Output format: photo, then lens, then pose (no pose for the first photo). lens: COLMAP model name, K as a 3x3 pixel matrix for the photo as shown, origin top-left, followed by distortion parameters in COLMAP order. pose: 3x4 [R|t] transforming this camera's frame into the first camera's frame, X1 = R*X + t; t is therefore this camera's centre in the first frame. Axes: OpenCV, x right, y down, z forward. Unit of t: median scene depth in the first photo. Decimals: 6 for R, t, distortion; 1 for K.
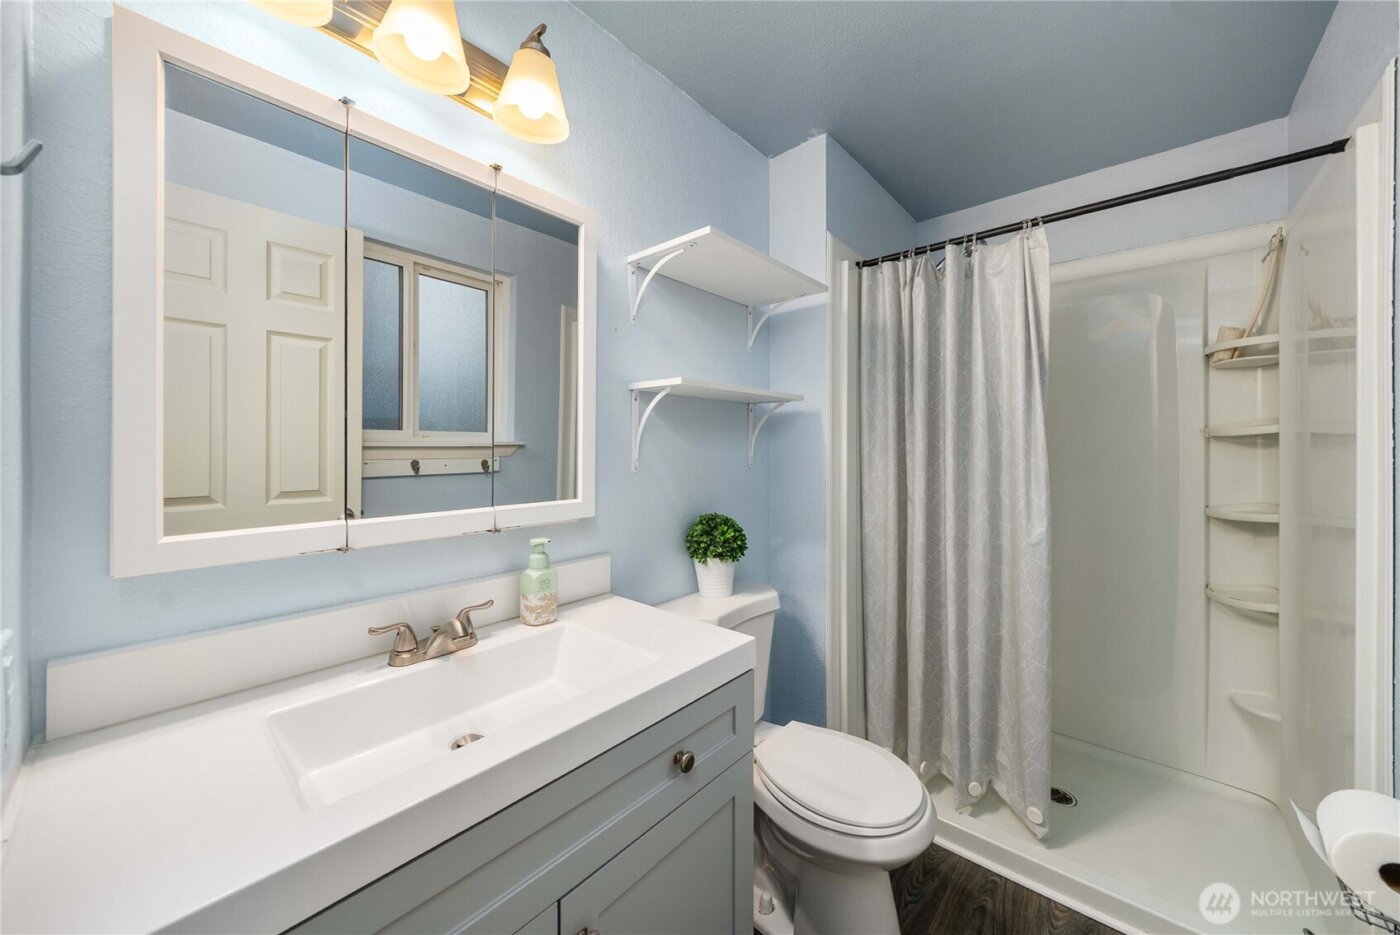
lens RADIAL K [[505.7, 0, 699.9], [0, 505.7, 457.7], [0, 0, 1]] dist [-0.001548, -0.000263]
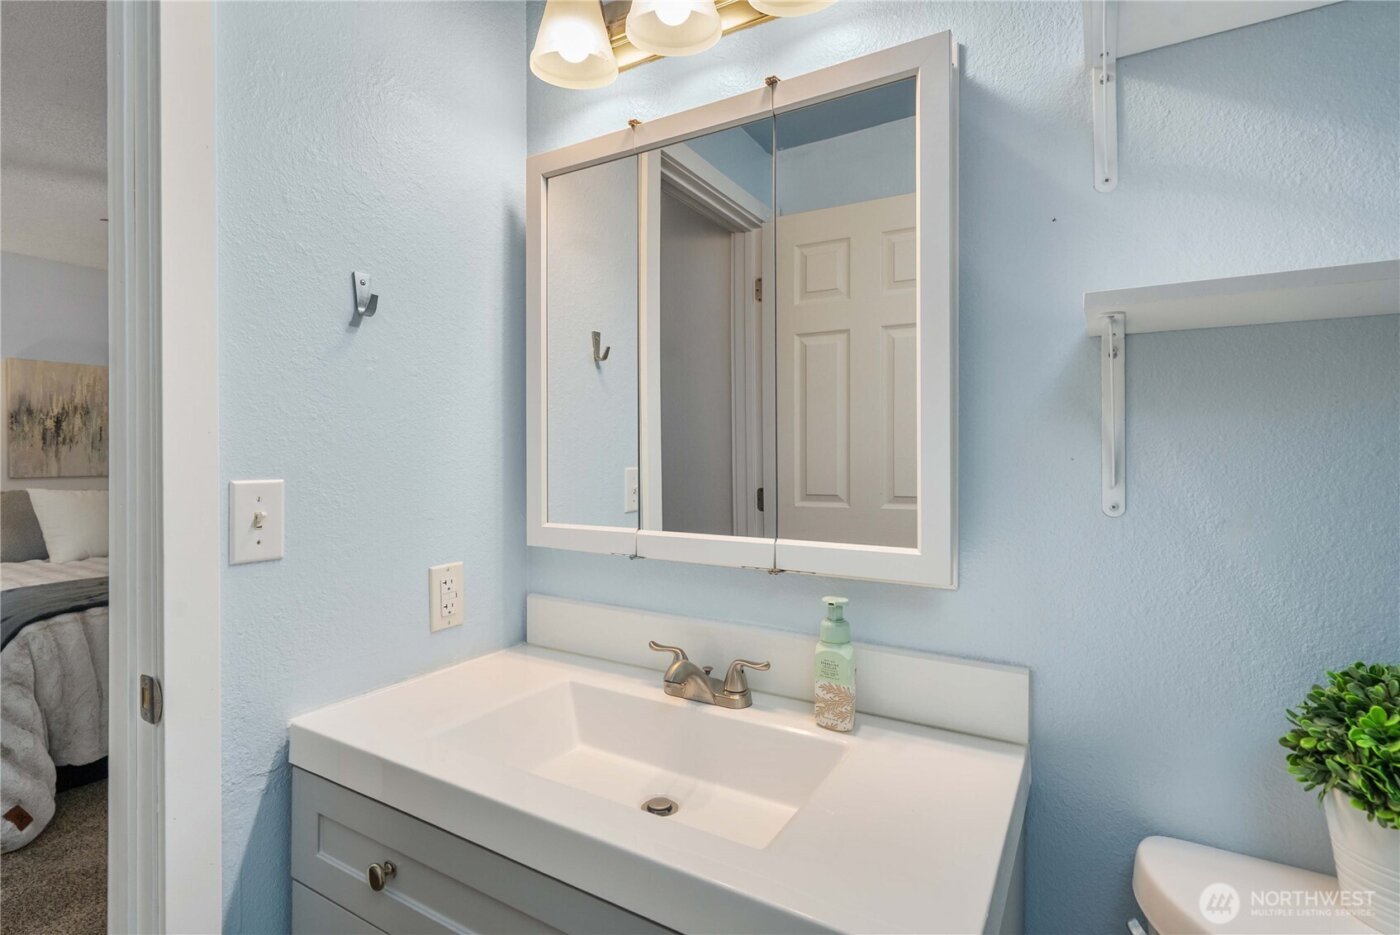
lens RADIAL K [[676.7, 0, 702.9], [0, 676.7, 454.2], [0, 0, 1]] dist [0.001926, 0.001047]
pose [[0.172364, 0.015523, -0.984911, 0.641783], [-0.006362, 0.999873, 0.014646, -0.049321], [0.985013, 0.003741, 0.172441, 0.830163]]
